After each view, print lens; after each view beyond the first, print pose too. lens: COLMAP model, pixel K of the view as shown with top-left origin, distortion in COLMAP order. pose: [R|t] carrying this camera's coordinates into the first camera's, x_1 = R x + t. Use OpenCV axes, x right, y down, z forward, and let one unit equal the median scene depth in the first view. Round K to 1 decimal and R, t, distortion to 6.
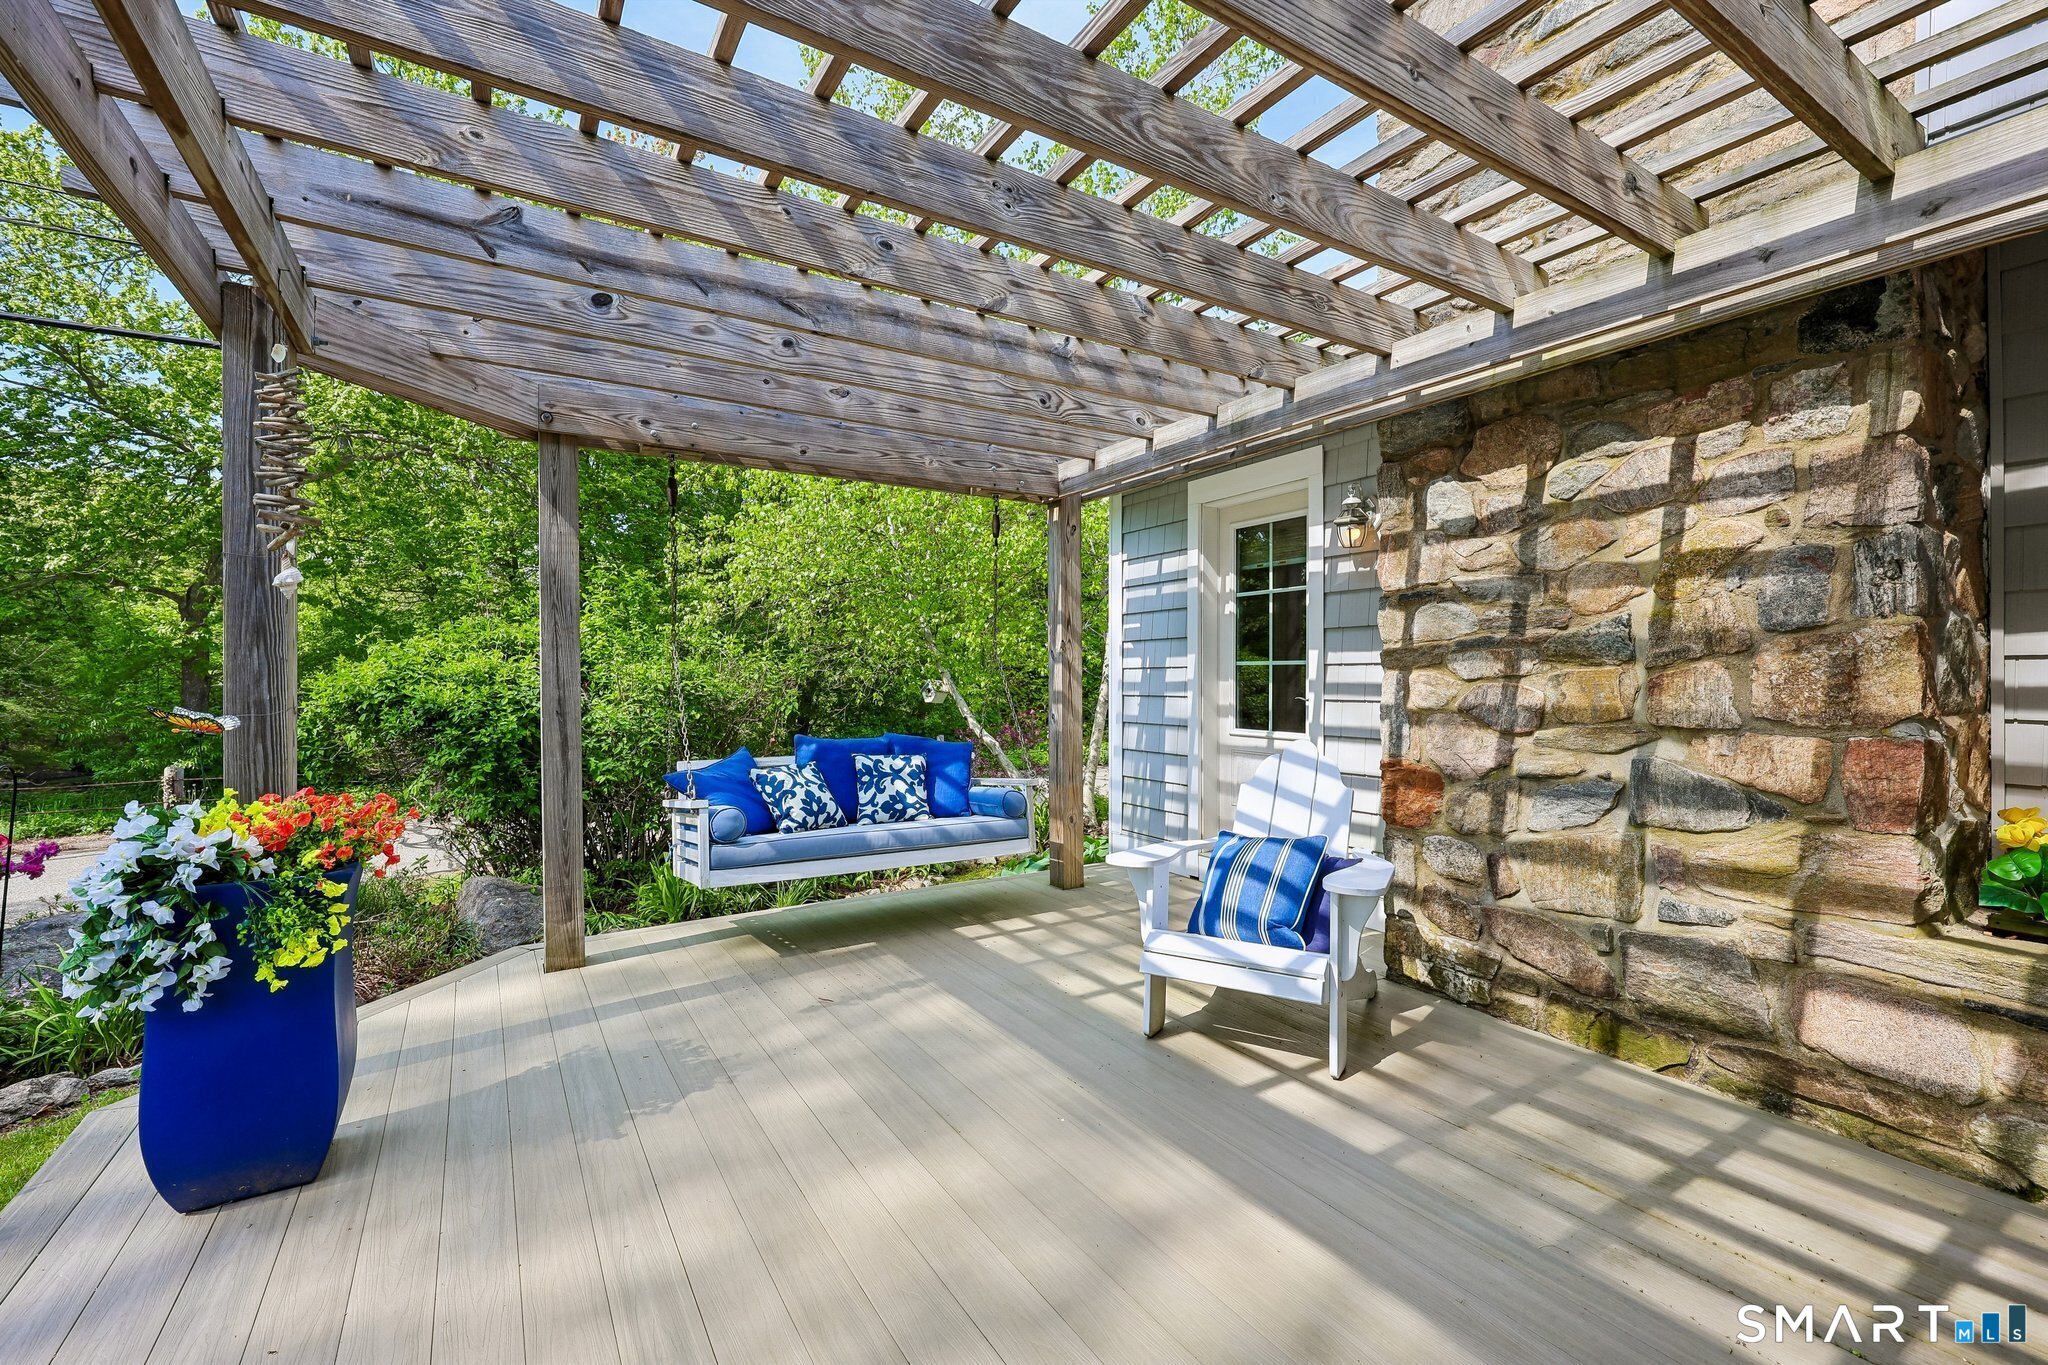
lens RADIAL K [[825.3, 0, 1028.0], [0, 825.3, 667.8], [0, 0, 1]] dist [0.000610, 0.000202]
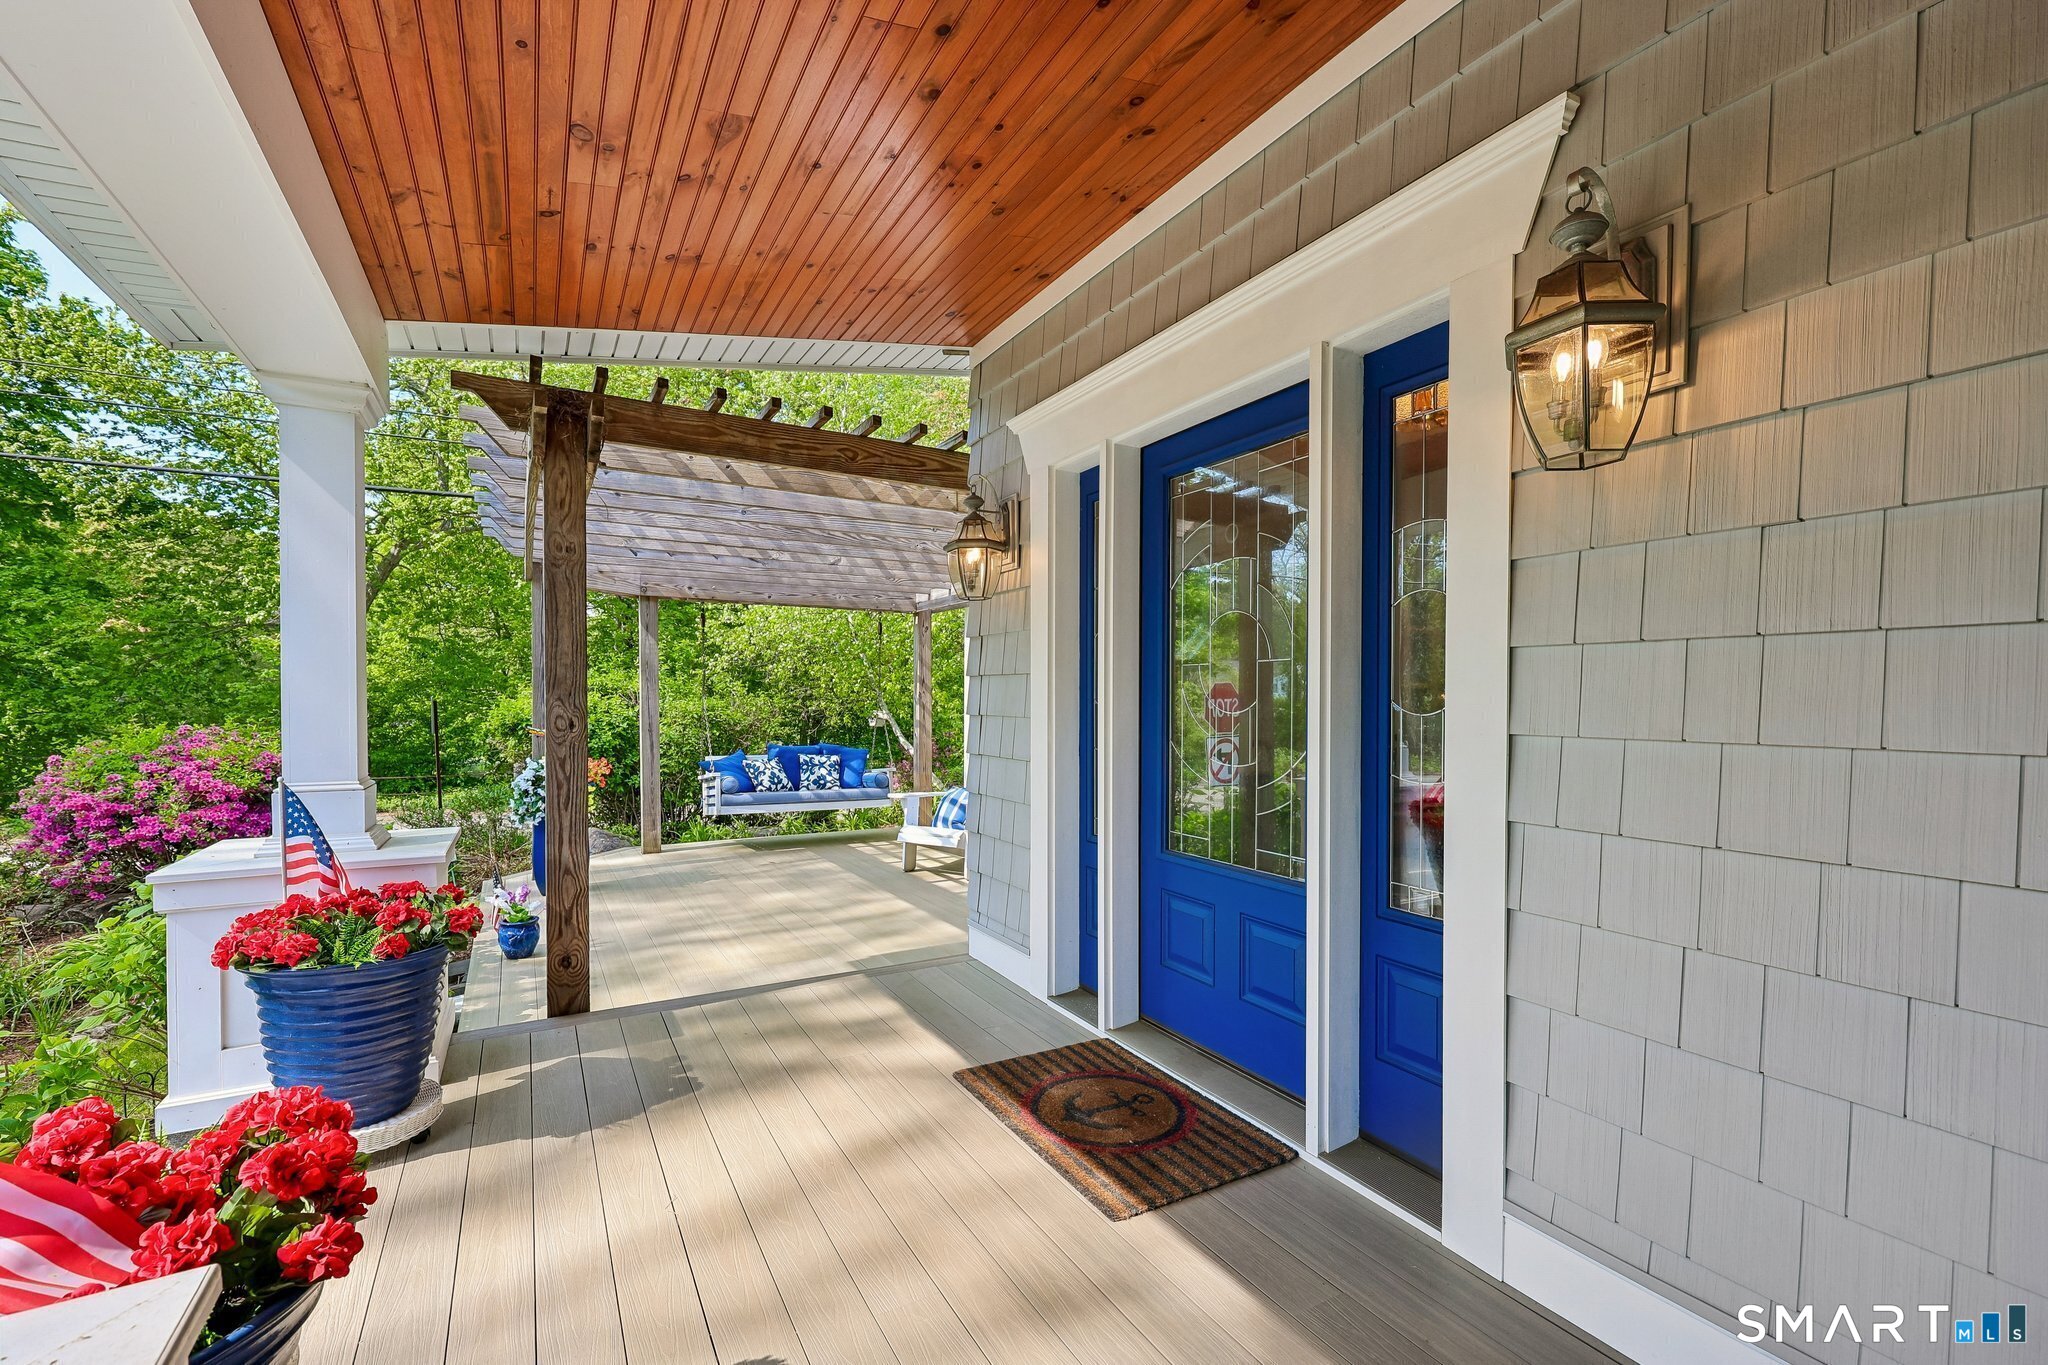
lens RADIAL K [[825.3, 0, 1018.9], [0, 825.3, 704.8], [0, 0, 1]] dist [0.000610, 0.000202]
pose [[0.999282, 0.007379, -0.037171, 0.358536], [-0.006749, 0.999832, 0.017055, -0.041810], [0.037291, -0.016792, 0.999163, -0.851296]]
